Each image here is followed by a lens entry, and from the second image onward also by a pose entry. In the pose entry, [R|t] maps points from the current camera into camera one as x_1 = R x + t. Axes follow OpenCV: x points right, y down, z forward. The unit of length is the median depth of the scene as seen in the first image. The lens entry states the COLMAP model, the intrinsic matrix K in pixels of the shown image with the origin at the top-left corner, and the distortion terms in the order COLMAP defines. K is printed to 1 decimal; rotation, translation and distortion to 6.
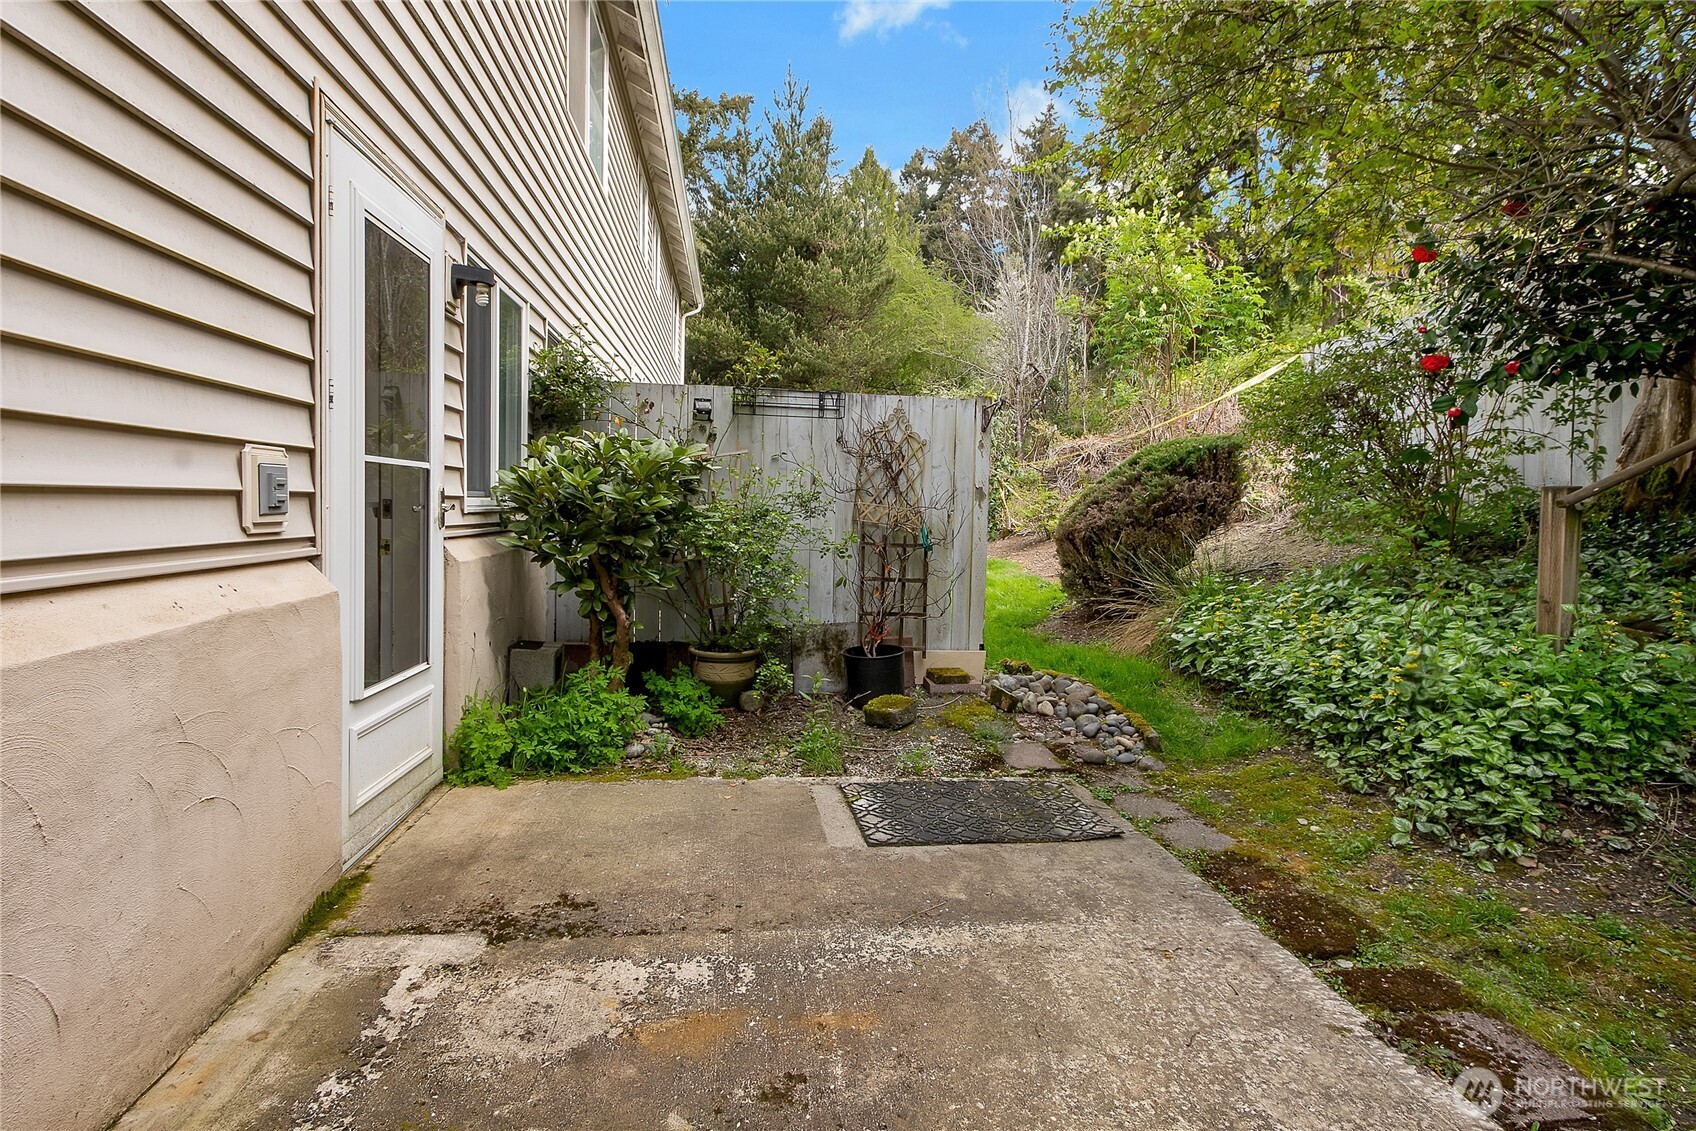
lens RADIAL K [[830.2, 0, 841.5], [0, 830.2, 542.0], [0, 0, 1]] dist [0.002904, -0.000361]
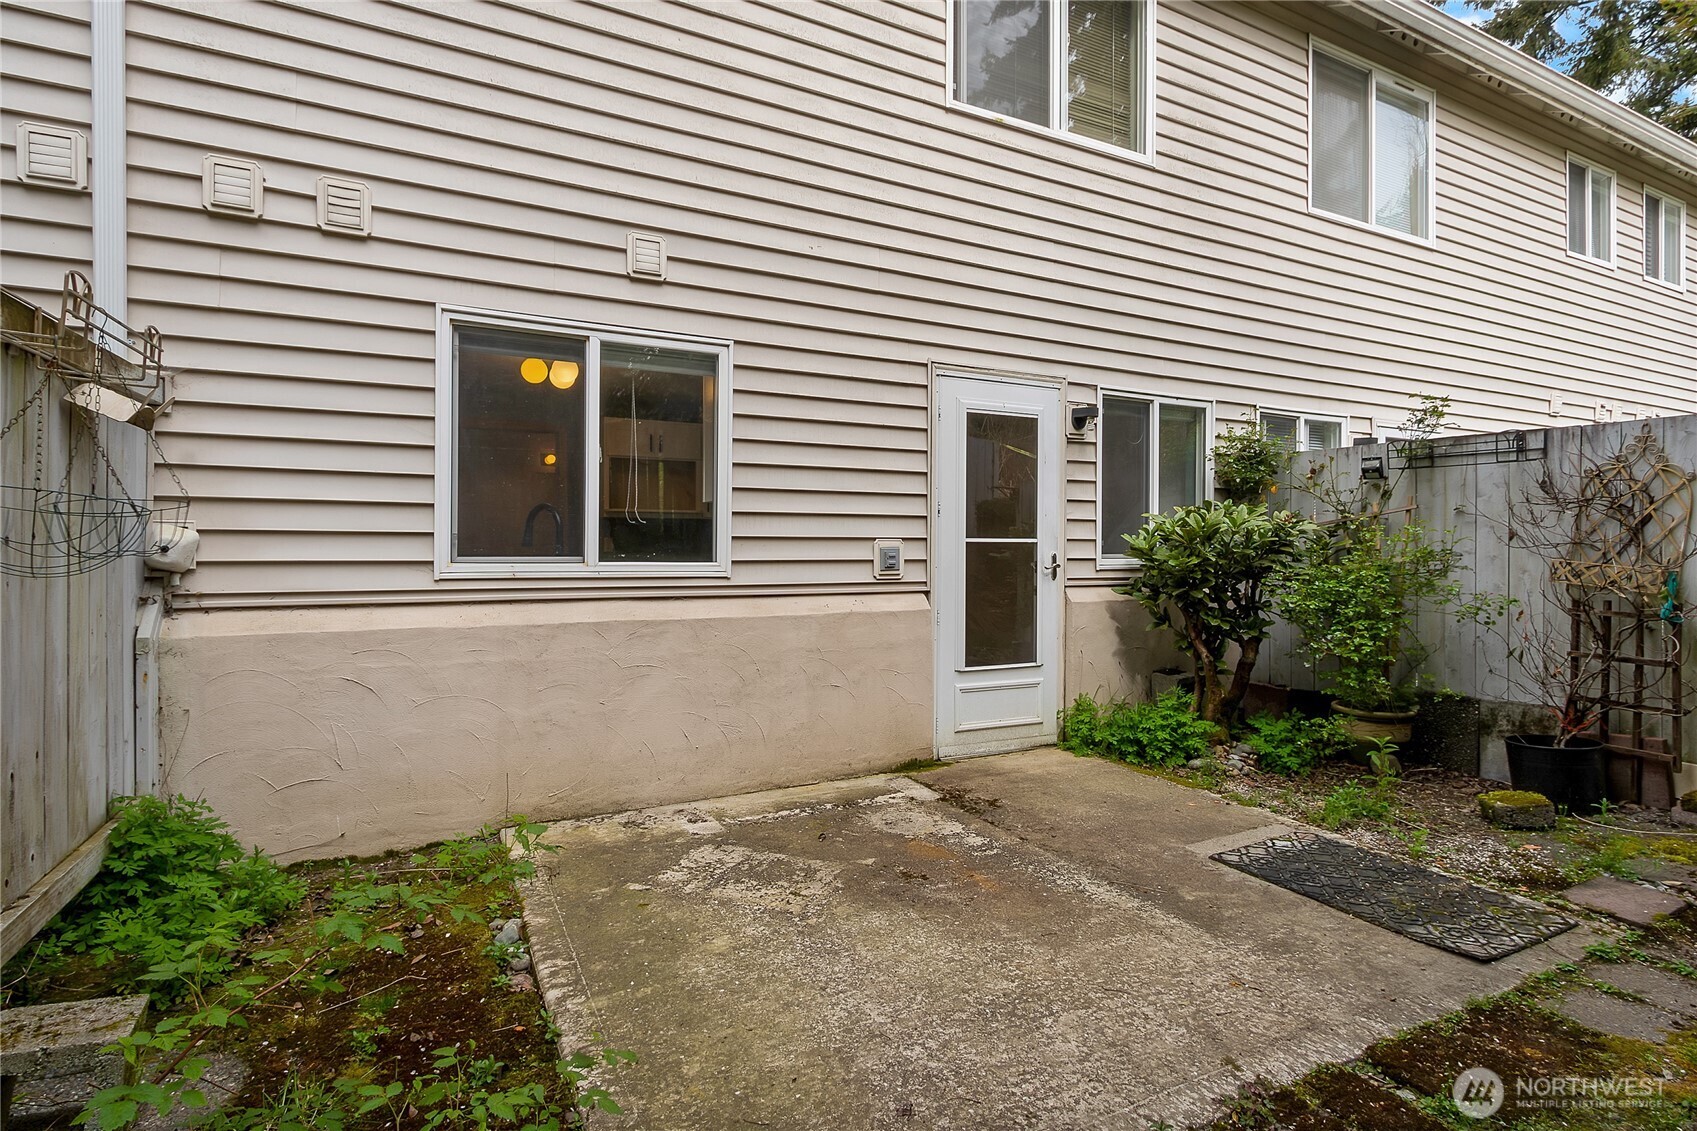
lens RADIAL K [[830.7, 0, 842.0], [0, 830.7, 542.0], [0, 0, 1]] dist [0.002904, -0.000361]
pose [[0.346917, -0.023489, -0.937602, 1.062901], [-0.035903, 0.998621, -0.038302, -0.015740], [0.937208, 0.046950, 0.345595, 0.099009]]
